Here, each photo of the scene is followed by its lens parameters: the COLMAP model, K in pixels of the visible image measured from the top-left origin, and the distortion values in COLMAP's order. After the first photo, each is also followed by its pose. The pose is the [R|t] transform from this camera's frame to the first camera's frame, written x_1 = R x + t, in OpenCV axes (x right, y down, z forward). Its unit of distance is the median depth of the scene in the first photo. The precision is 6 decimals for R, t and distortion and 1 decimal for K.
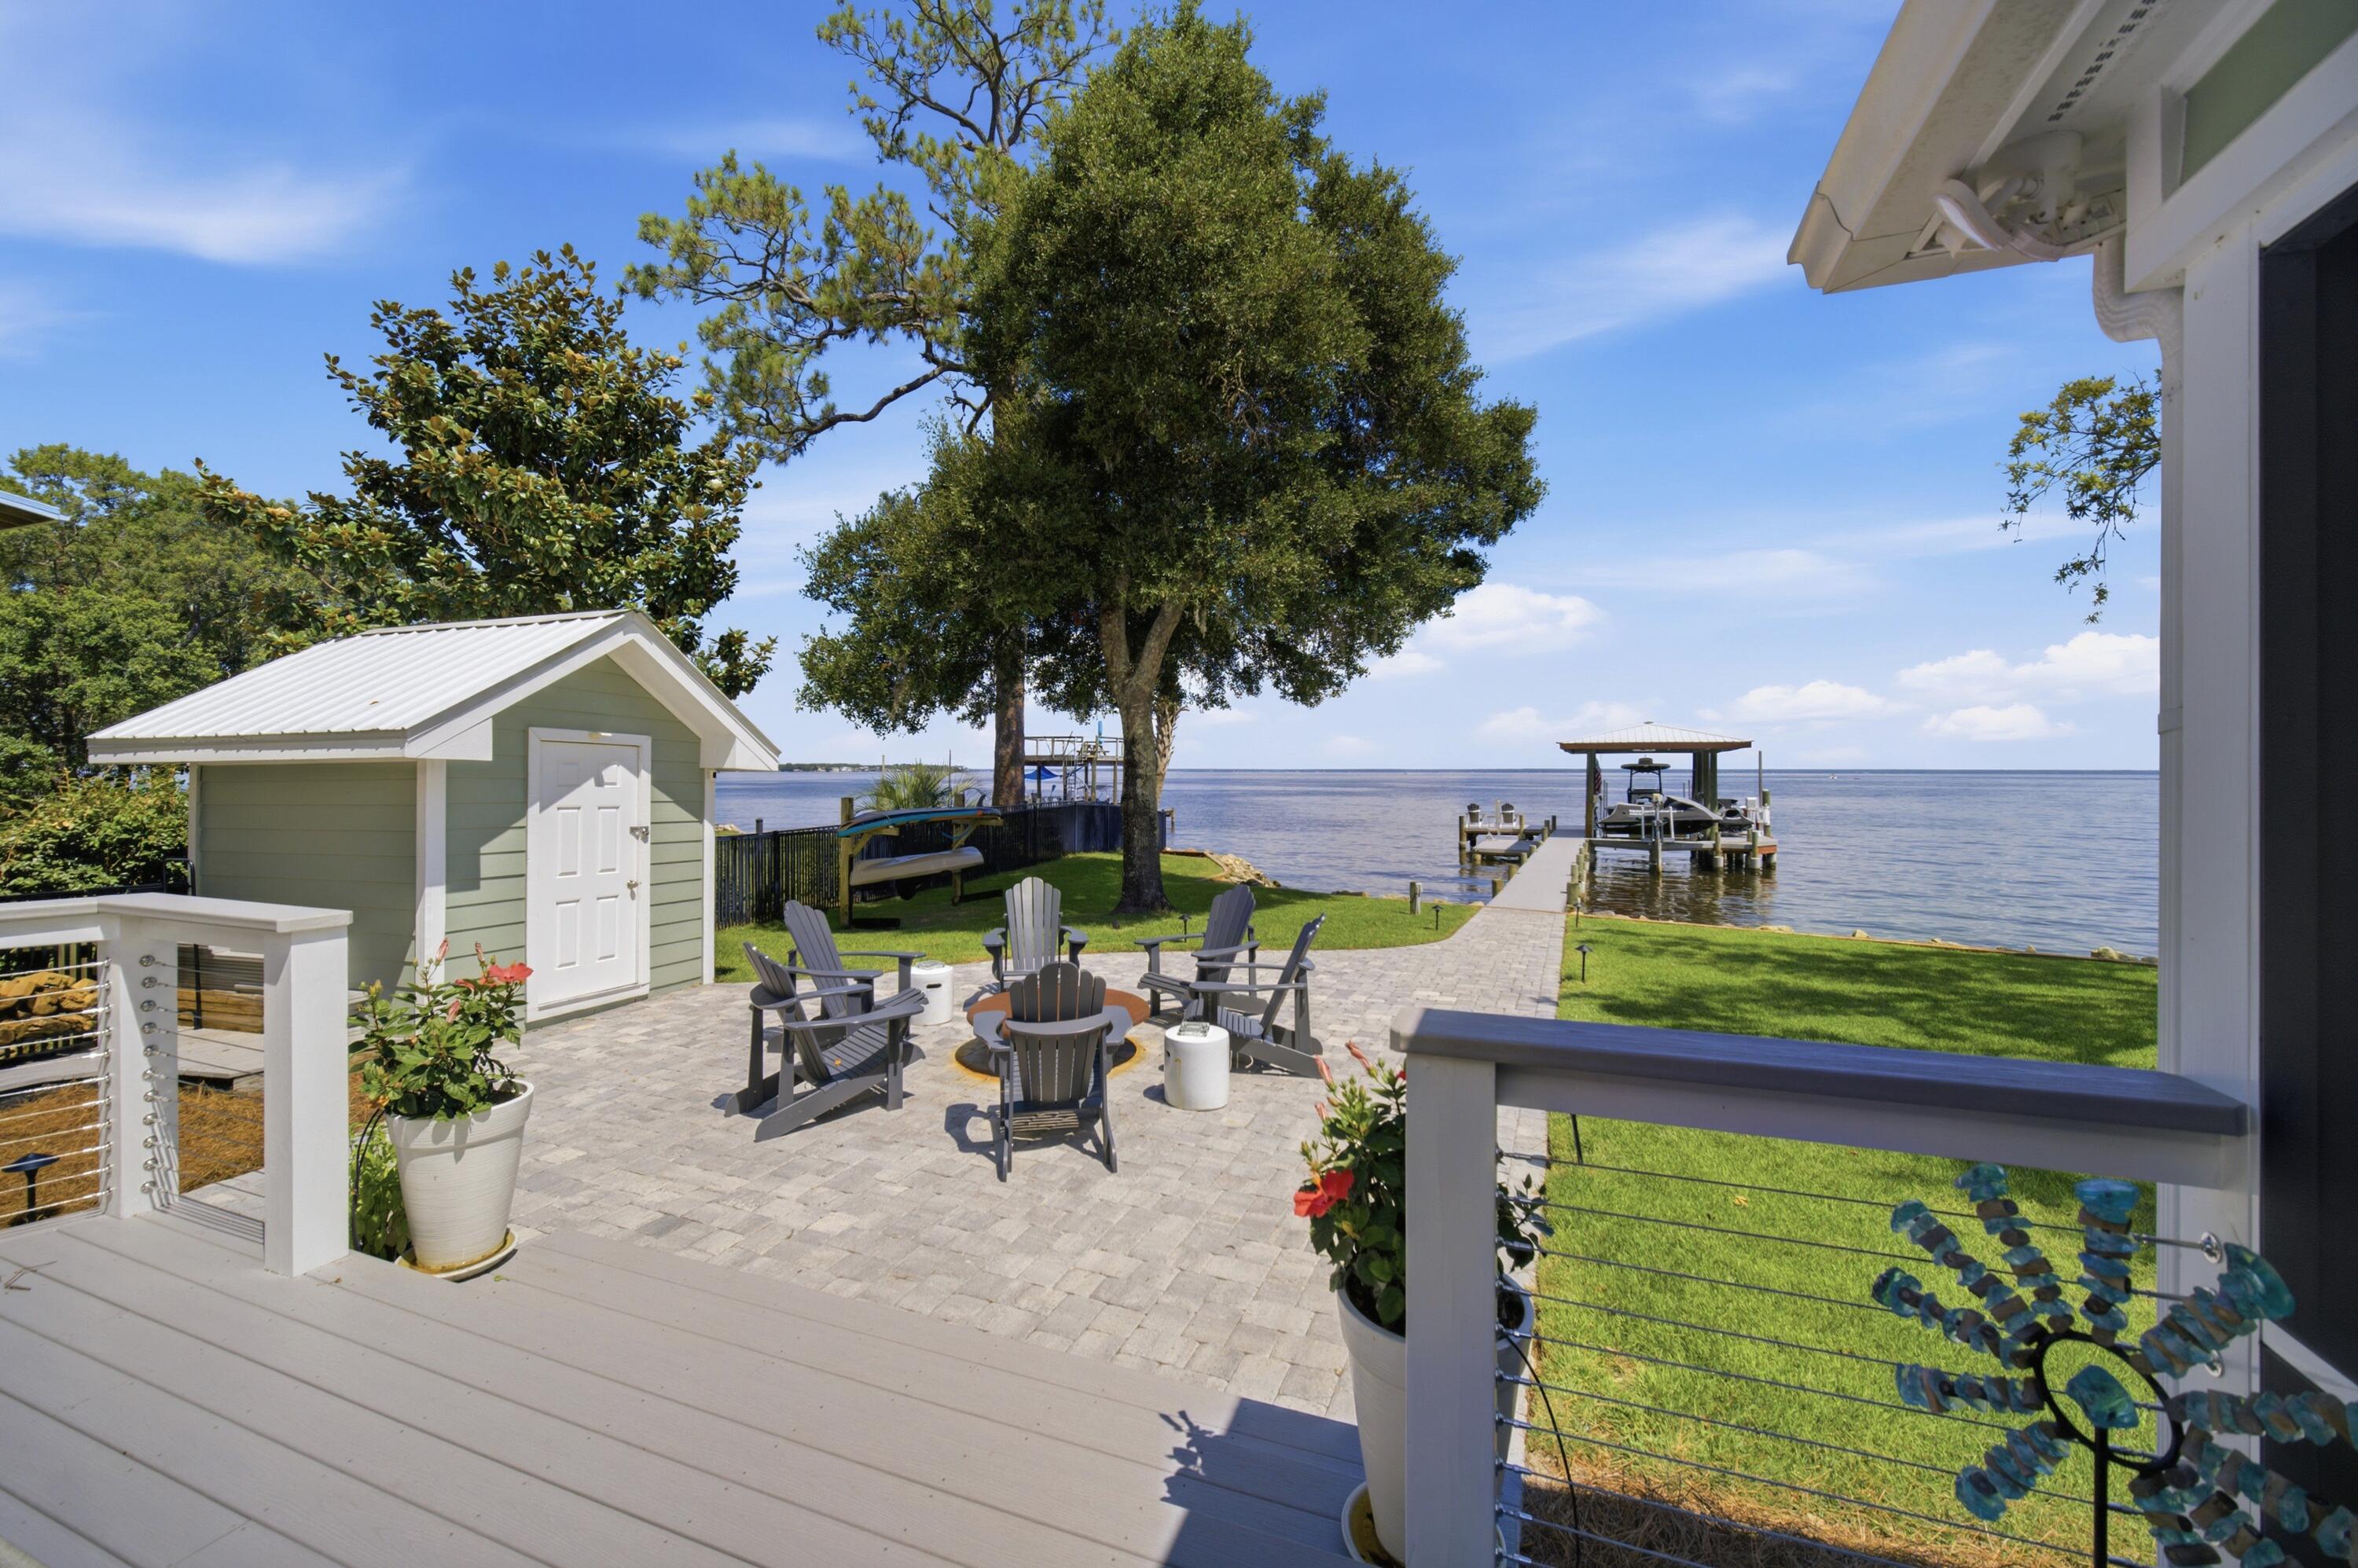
lens RADIAL K [[950.3, 0, 1177.8], [0, 950.3, 760.5], [0, 0, 1]] dist [0.001002, 0.000220]
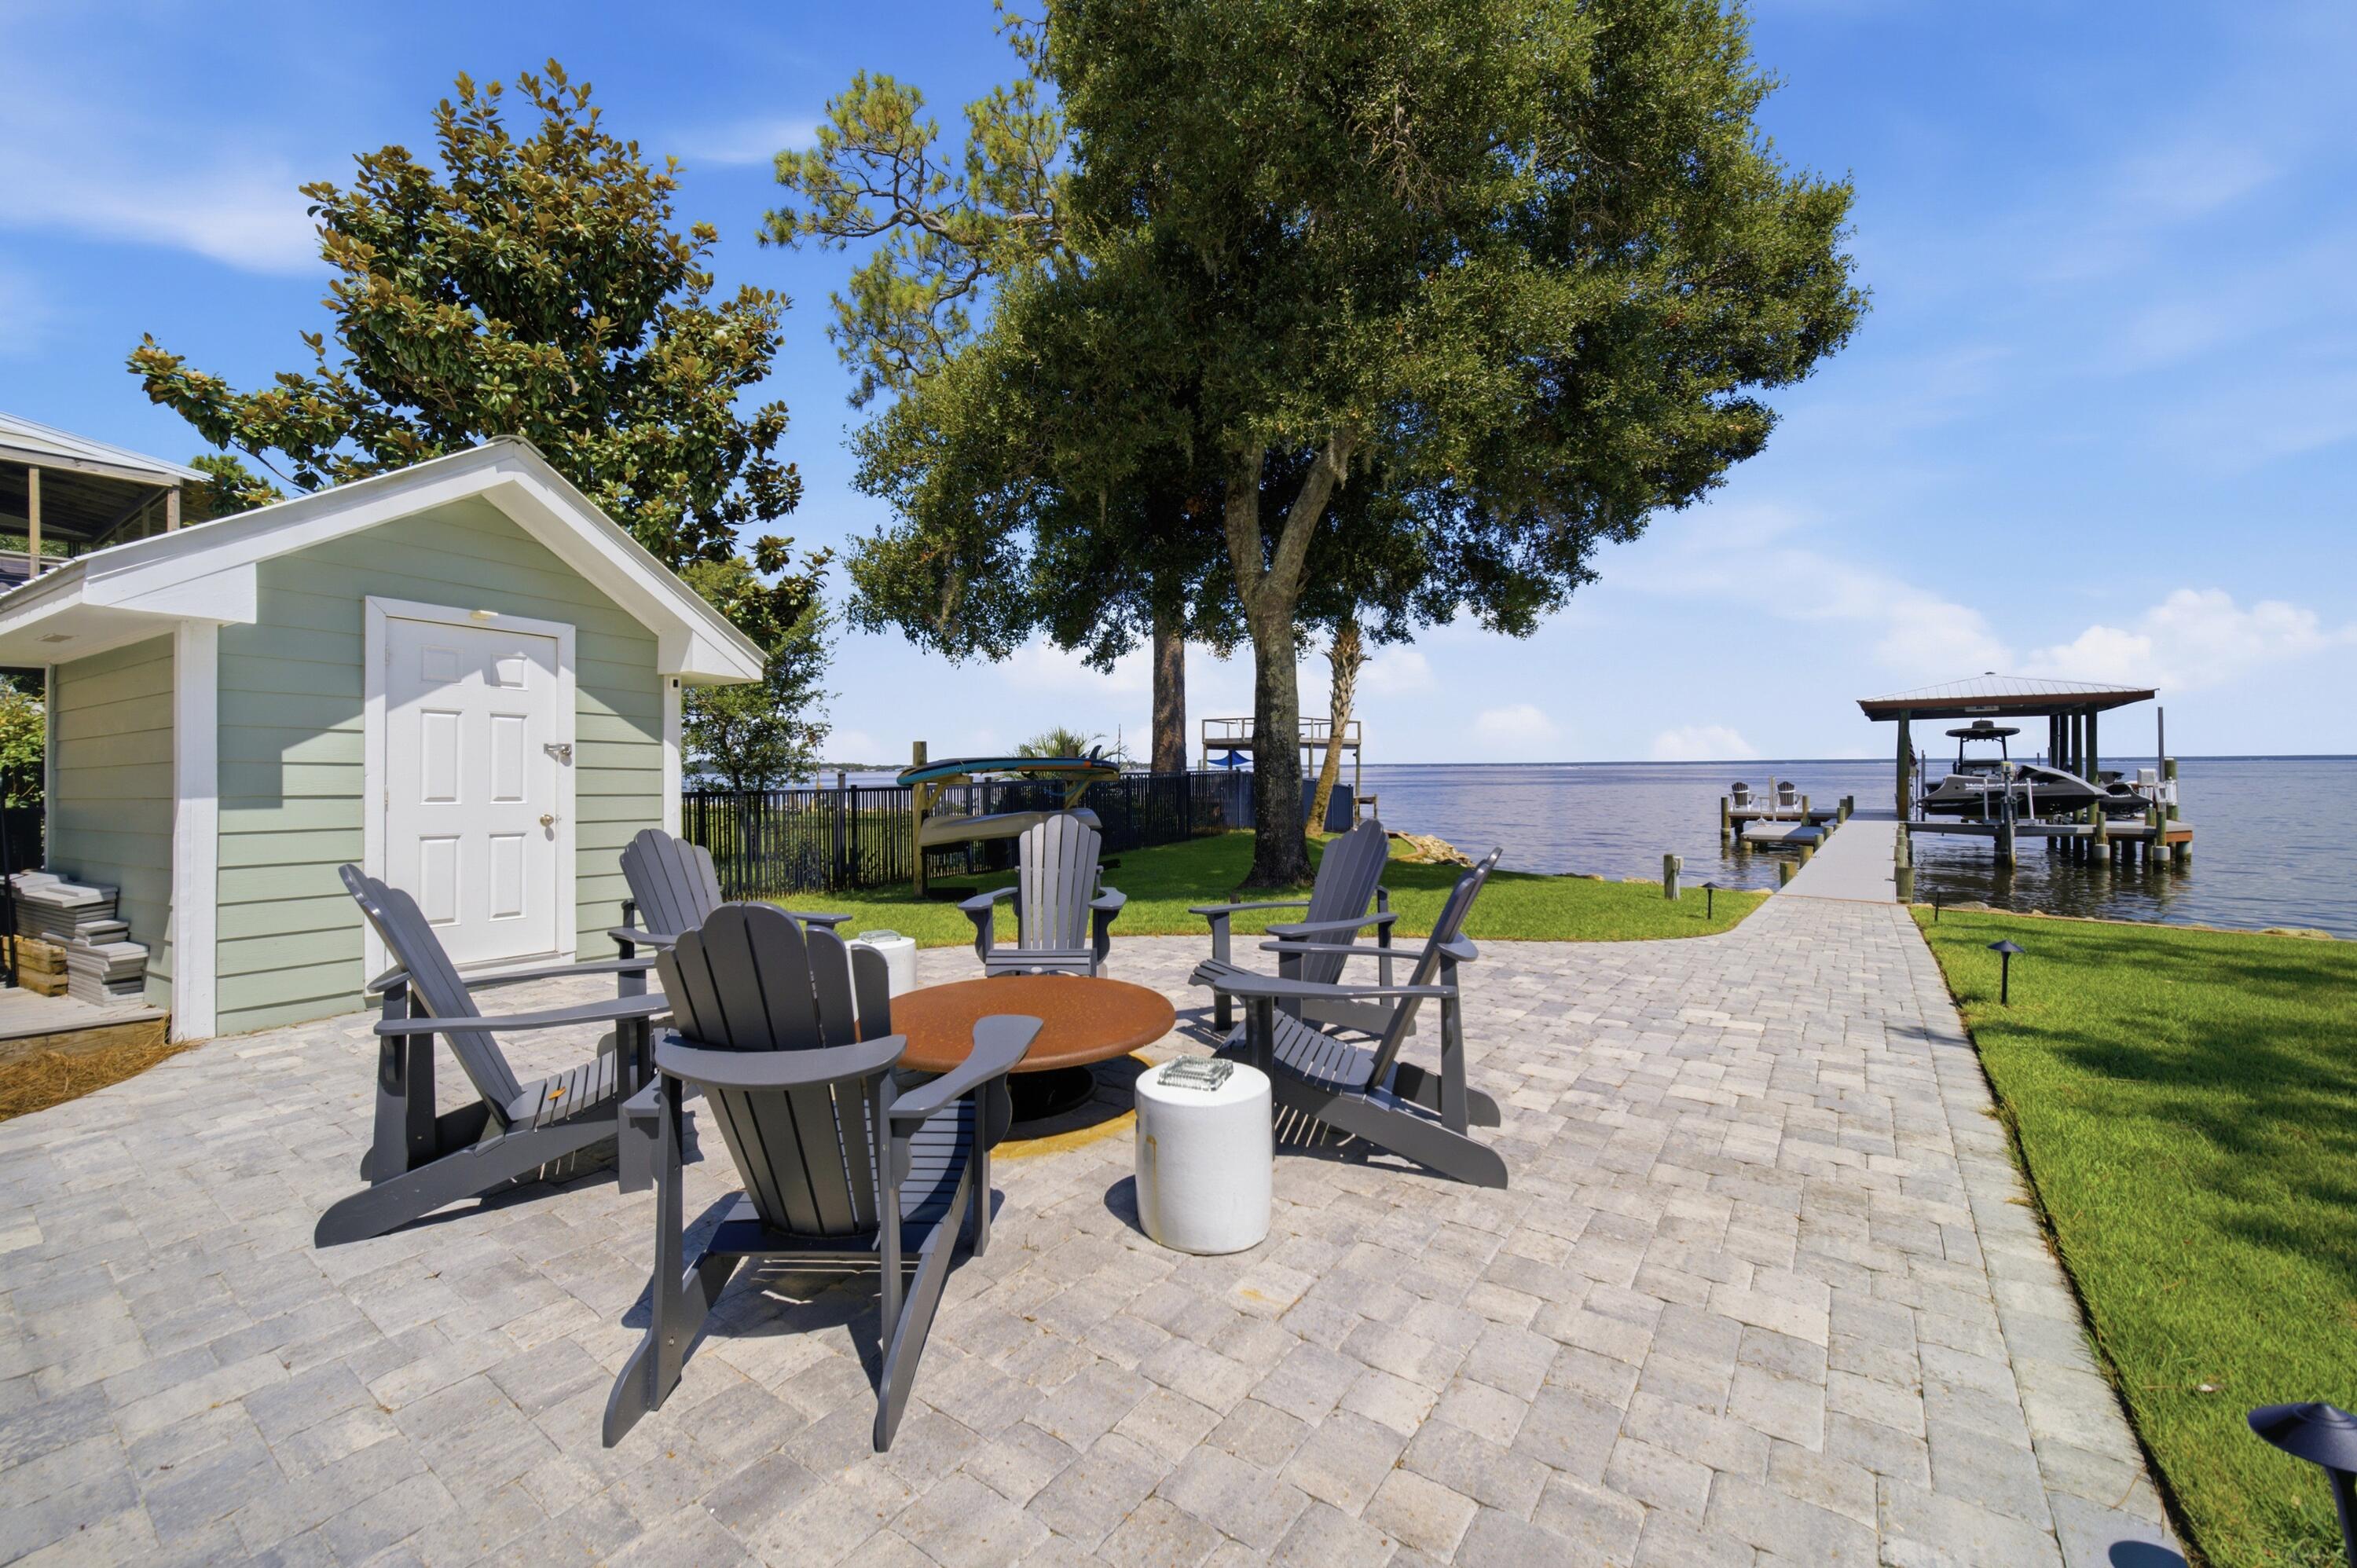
lens RADIAL K [[958.9, 0, 1175.0], [0, 958.9, 765.9], [0, 0, 1]] dist [-0.004661, 0.000001]
pose [[0.974966, -0.010164, -0.222123, 0.044815], [0.012254, 0.999893, 0.008035, 0.049328], [0.222018, -0.010556, 0.974985, 0.209405]]
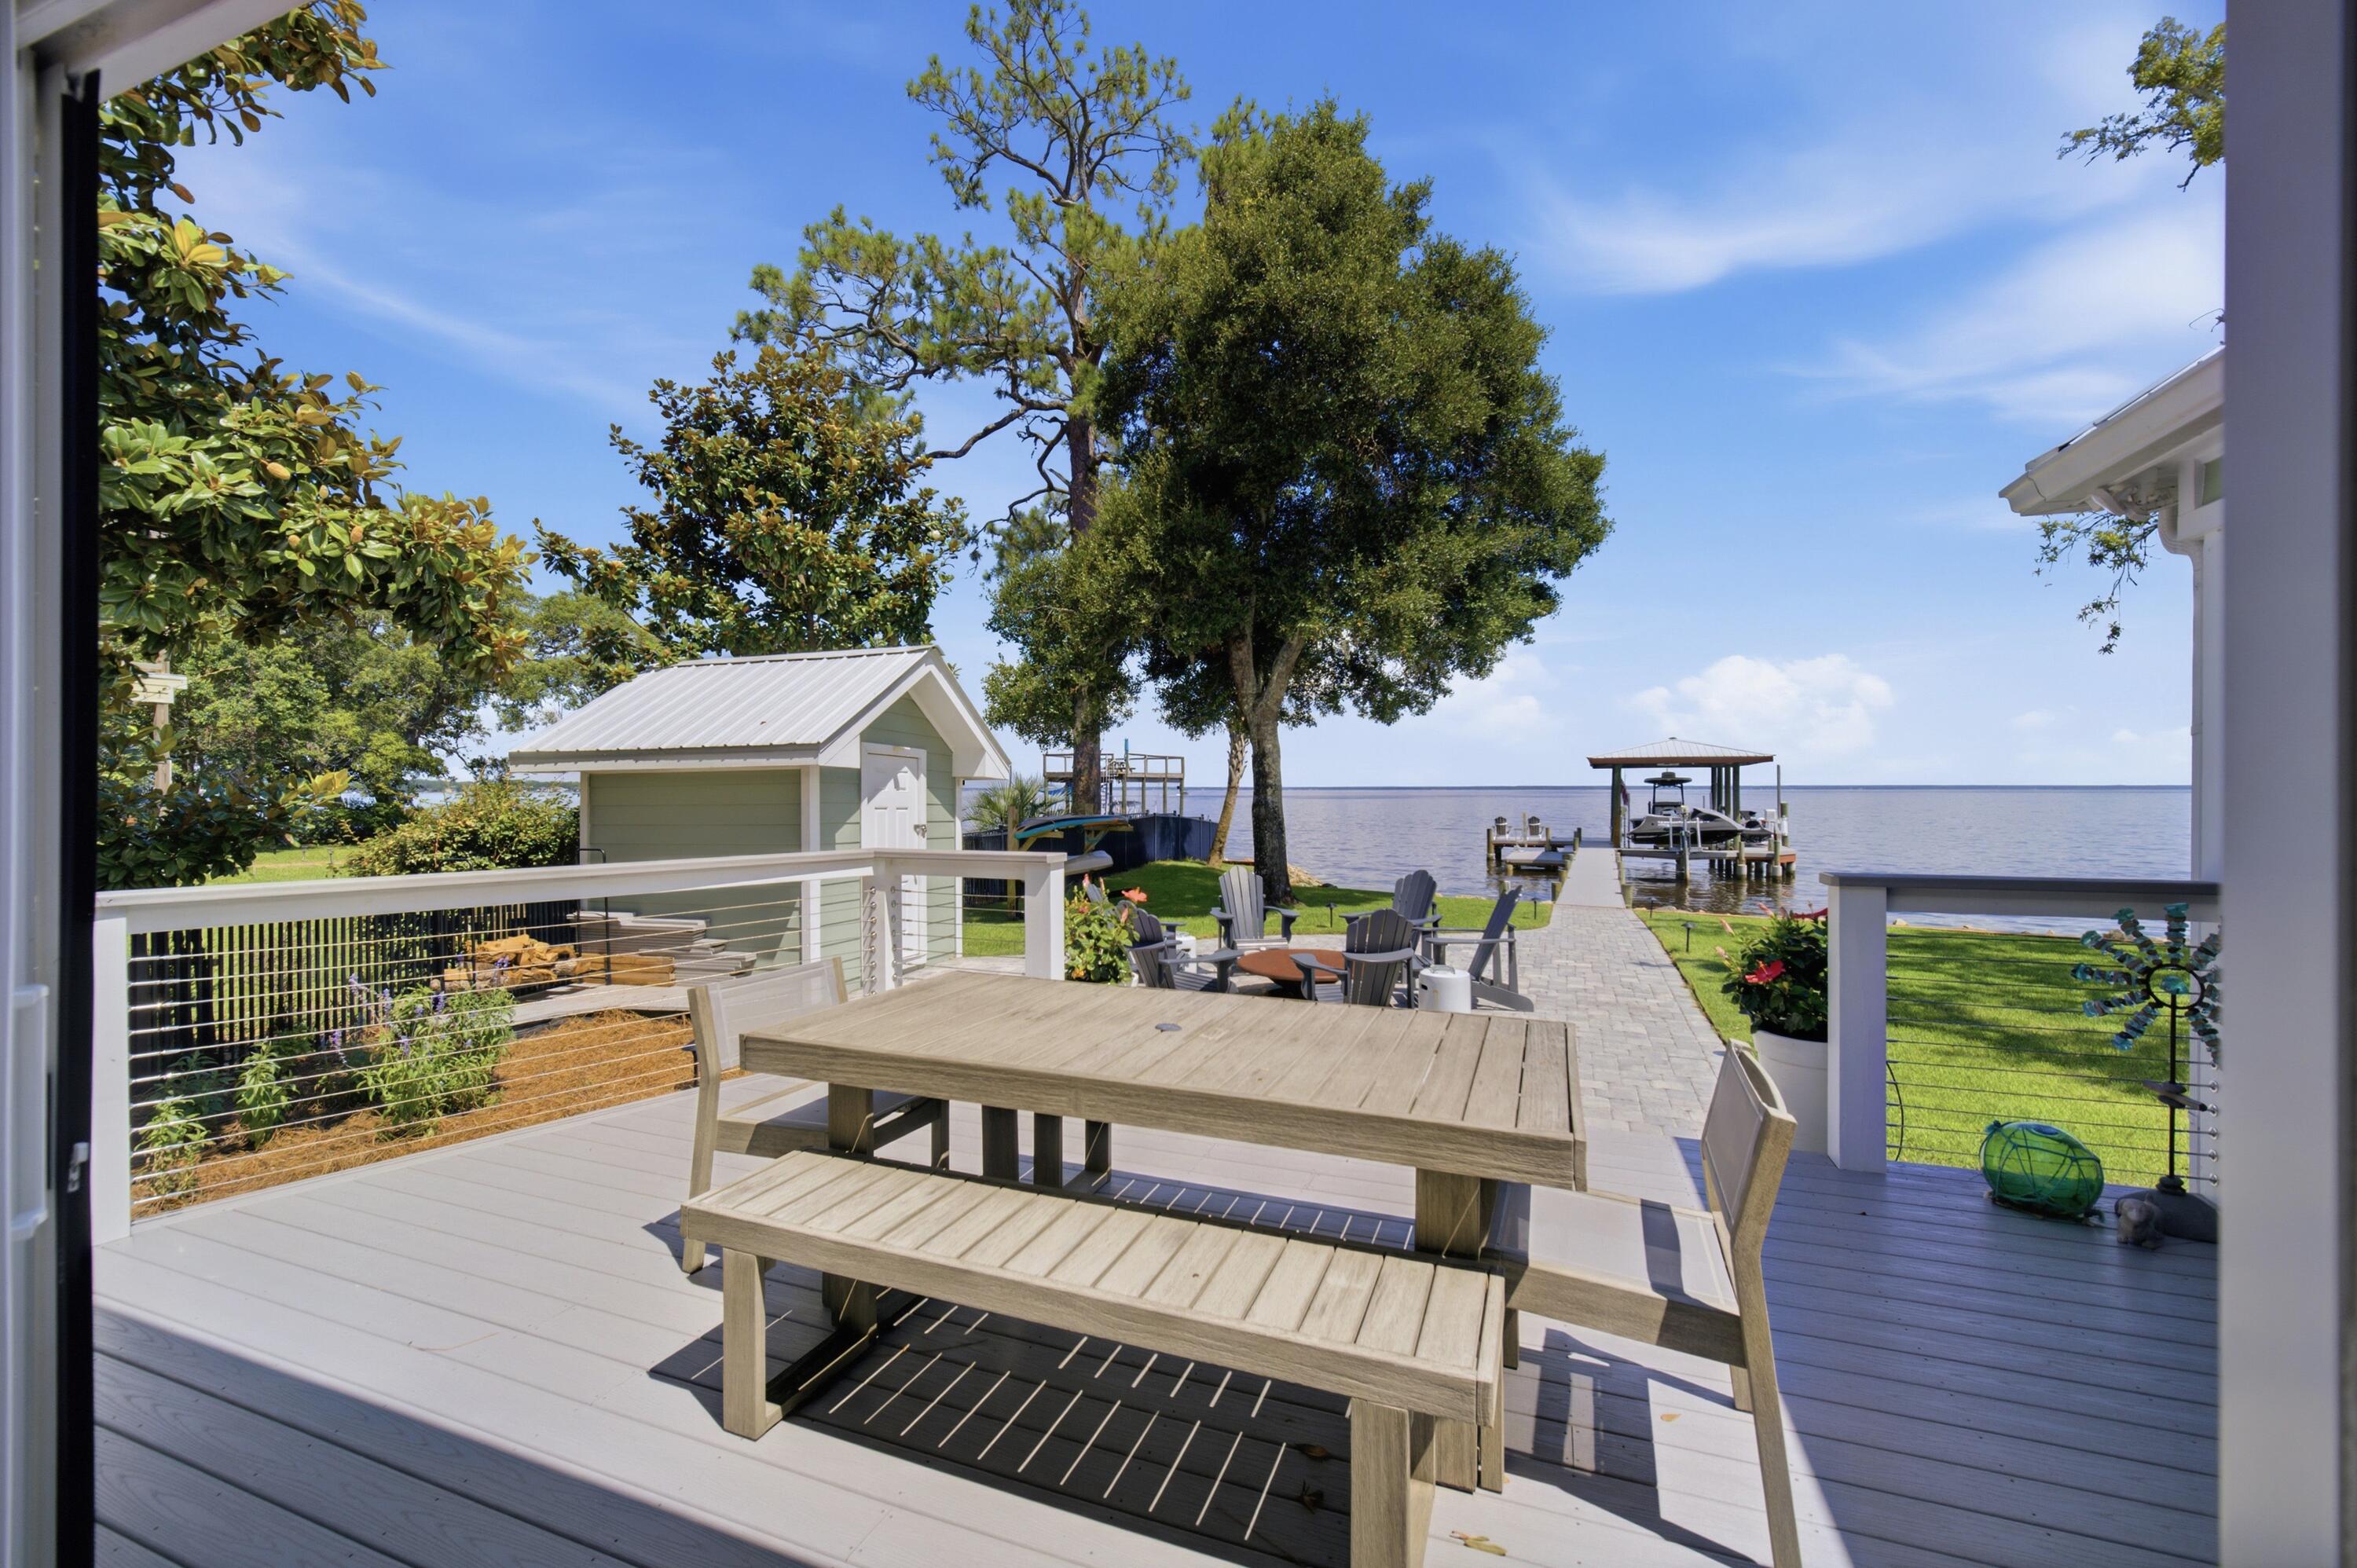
lens RADIAL K [[960.8, 0, 1178.5], [0, 960.8, 784.0], [0, 0, 1]] dist [0.001236, 0.000087]
pose [[0.999943, -0.003159, 0.010201, -0.141644], [0.003101, 0.999979, 0.005623, 0.006841], [-0.010218, -0.005591, 0.999932, -0.127733]]
